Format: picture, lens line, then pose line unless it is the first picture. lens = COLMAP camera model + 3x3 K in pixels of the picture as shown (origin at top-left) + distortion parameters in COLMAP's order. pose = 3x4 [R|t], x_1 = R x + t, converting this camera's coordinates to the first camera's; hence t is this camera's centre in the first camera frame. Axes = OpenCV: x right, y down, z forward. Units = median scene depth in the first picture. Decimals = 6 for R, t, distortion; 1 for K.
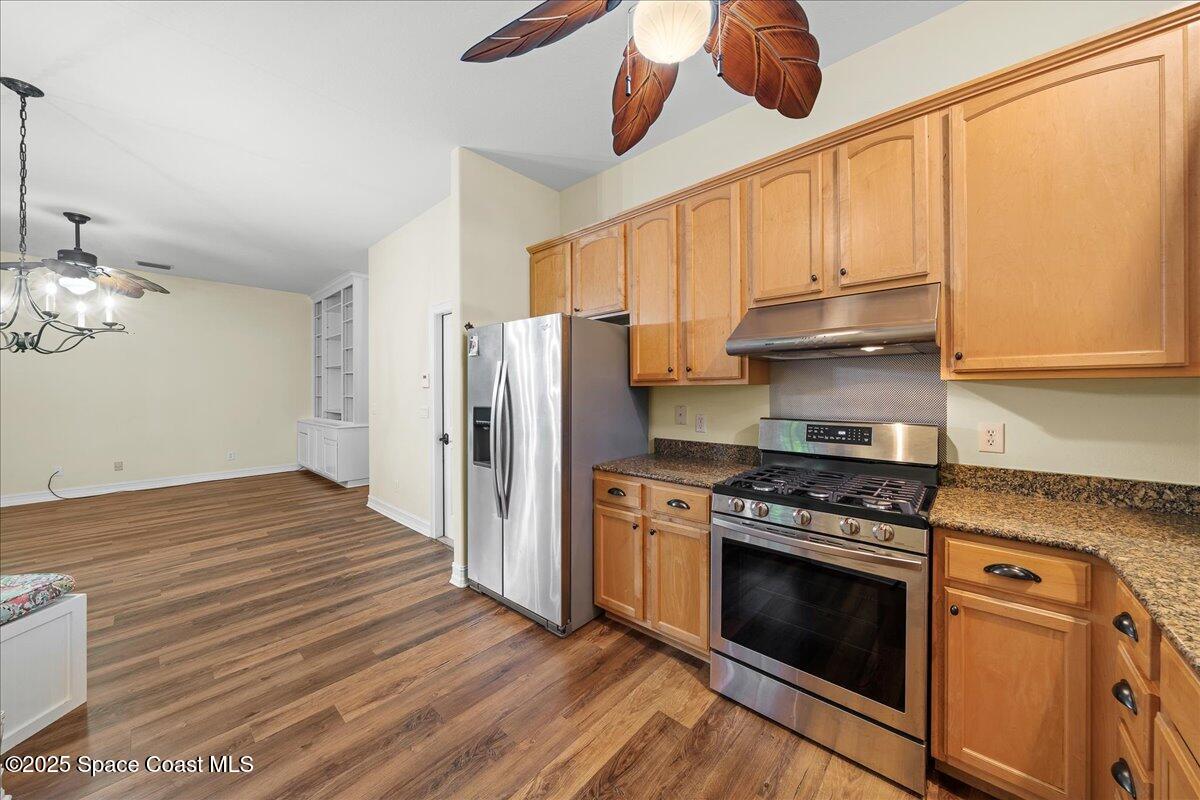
lens RADIAL K [[414.9, 0, 625.9], [0, 414.9, 392.1], [0, 0, 1]] dist [0.000591, 0.001423]
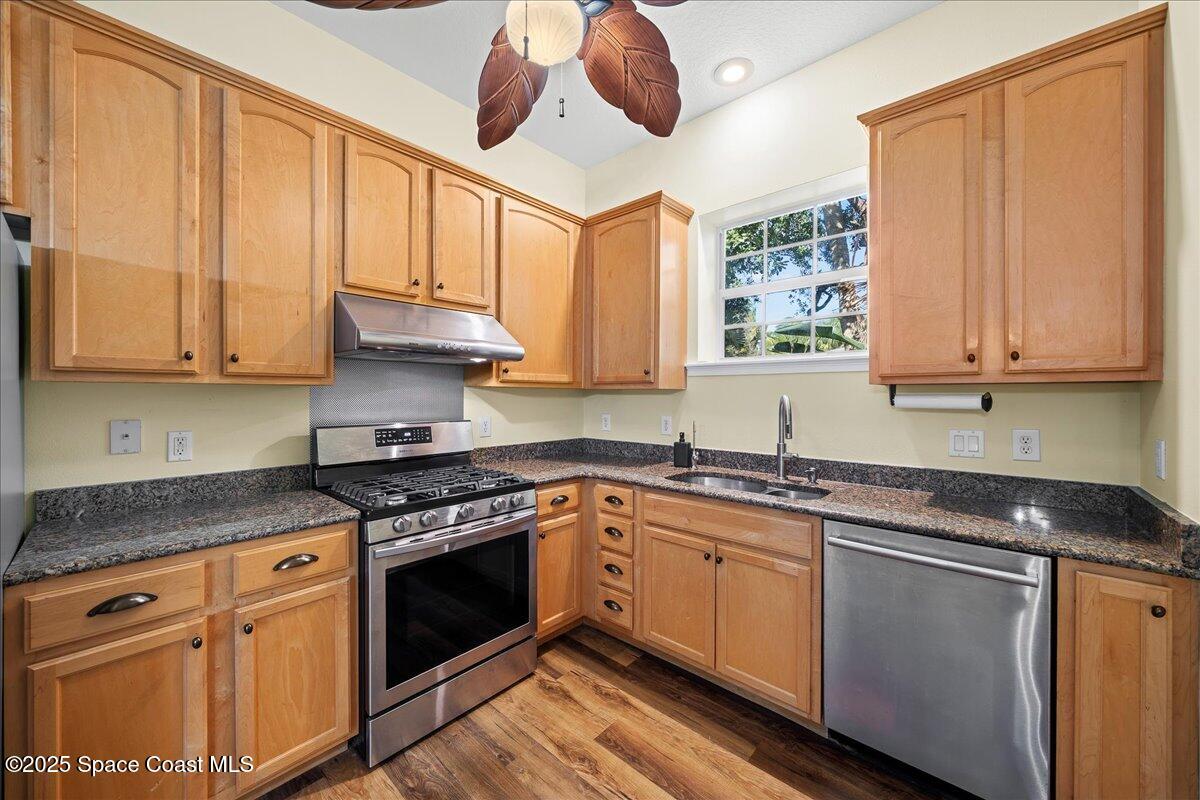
lens RADIAL K [[445.1, 0, 592.7], [0, 445.1, 393.9], [0, 0, 1]] dist [0.000368, 0.000144]
pose [[0.051174, 0.004123, 0.998681, -0.579773], [0.000779, 0.999991, -0.004168, 0.002501], [-0.998689, 0.000991, 0.051170, 0.493523]]
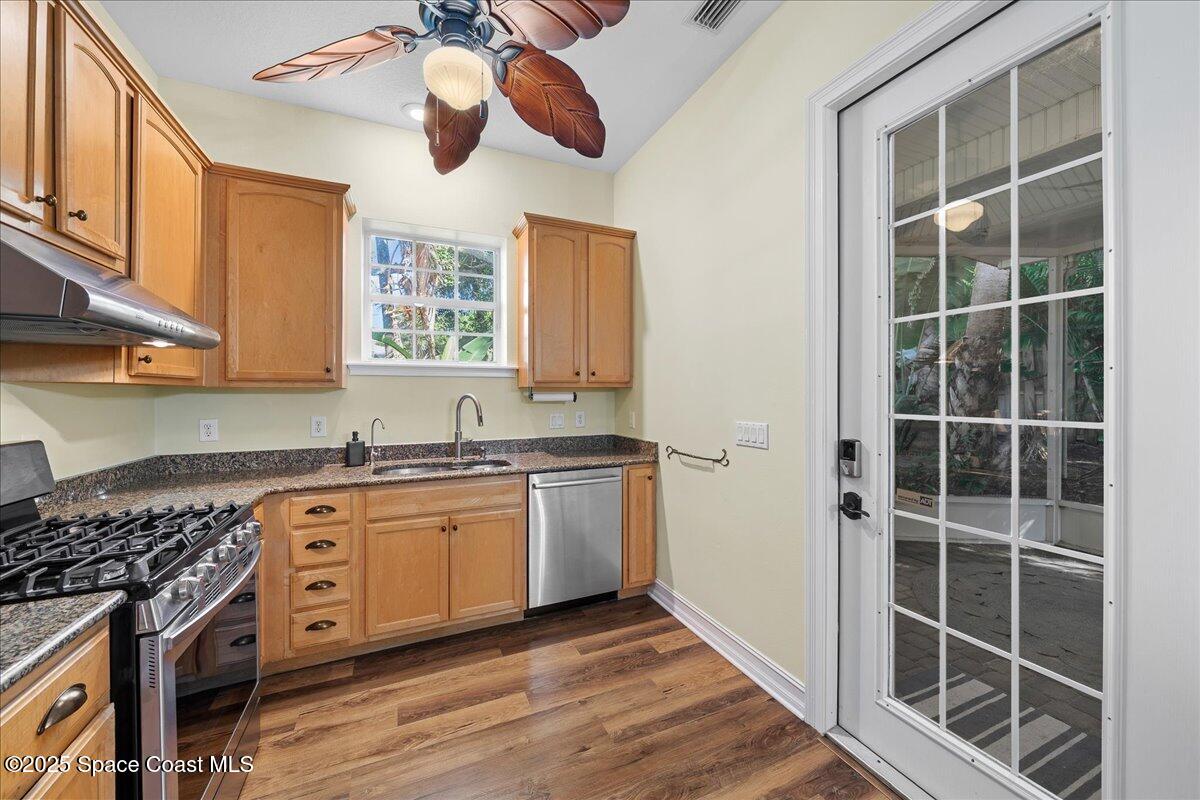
lens RADIAL K [[445.1, 0, 598.0], [0, 445.1, 392.8], [0, 0, 1]] dist [0.000368, 0.000144]
pose [[-0.893153, 0.002853, 0.449745, -0.479353], [0.004680, 0.999985, 0.002950, -0.004106], [-0.449729, 0.004740, -0.893152, 1.158505]]
